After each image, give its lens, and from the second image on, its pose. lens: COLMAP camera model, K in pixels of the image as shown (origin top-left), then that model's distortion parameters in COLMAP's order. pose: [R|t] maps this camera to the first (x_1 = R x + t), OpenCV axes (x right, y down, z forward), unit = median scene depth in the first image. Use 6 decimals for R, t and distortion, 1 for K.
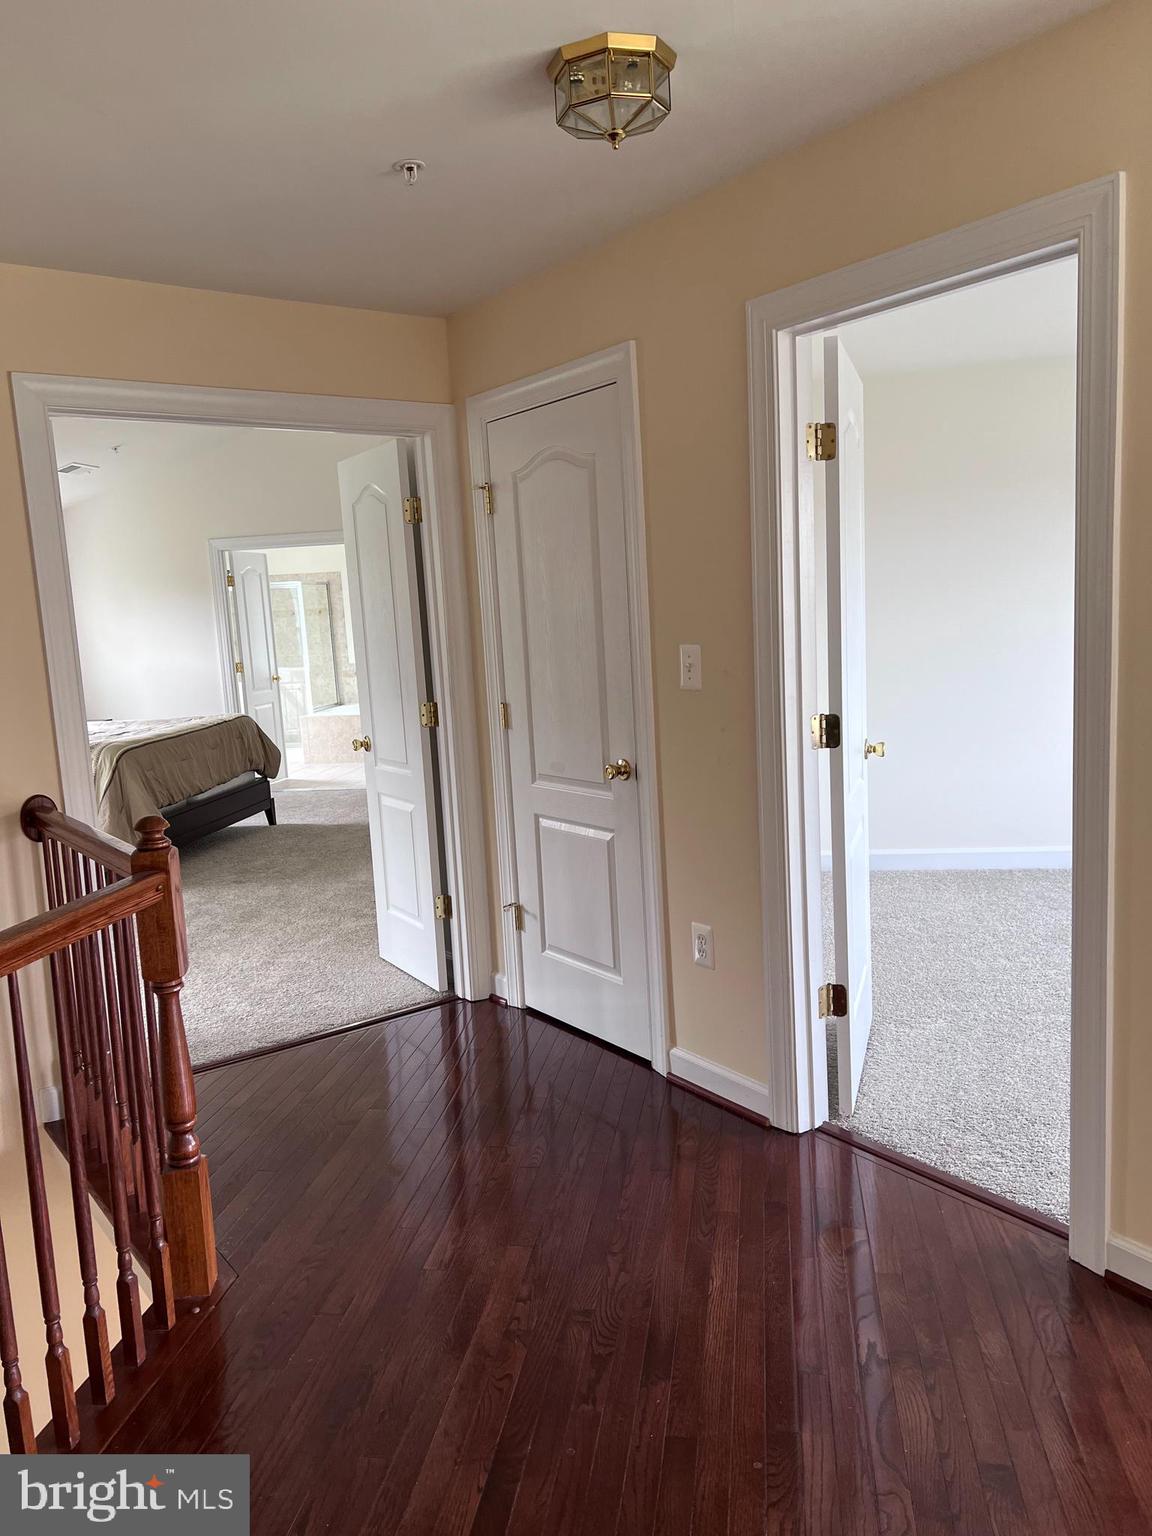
lens RADIAL K [[1154.0, 0, 567.9], [0, 1154.0, 777.0], [0, 0, 1]] dist [0.100105, -0.172065]
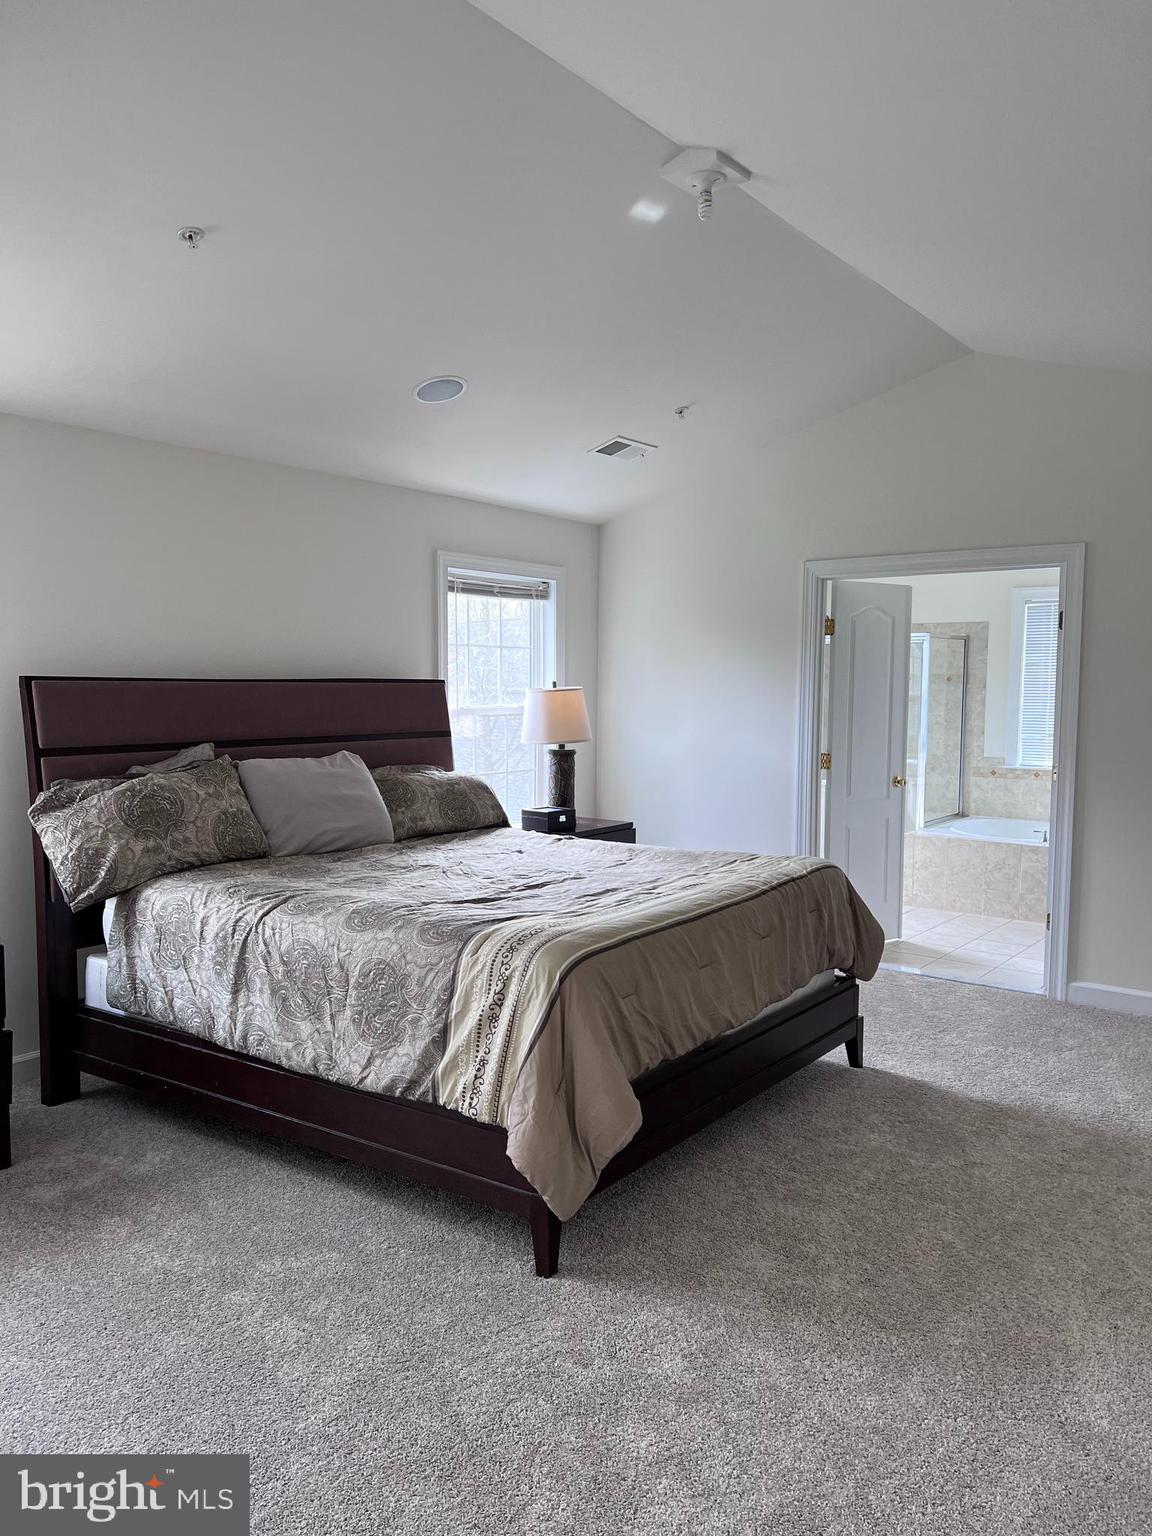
lens RADIAL K [[1154.0, 0, 567.9], [0, 1154.0, 777.0], [0, 0, 1]] dist [0.100105, -0.172065]
pose [[0.881176, 0.099114, -0.462282, -0.133524], [-0.122146, 0.992309, -0.020076, -0.065856], [0.456737, 0.074157, 0.886506, 0.441064]]
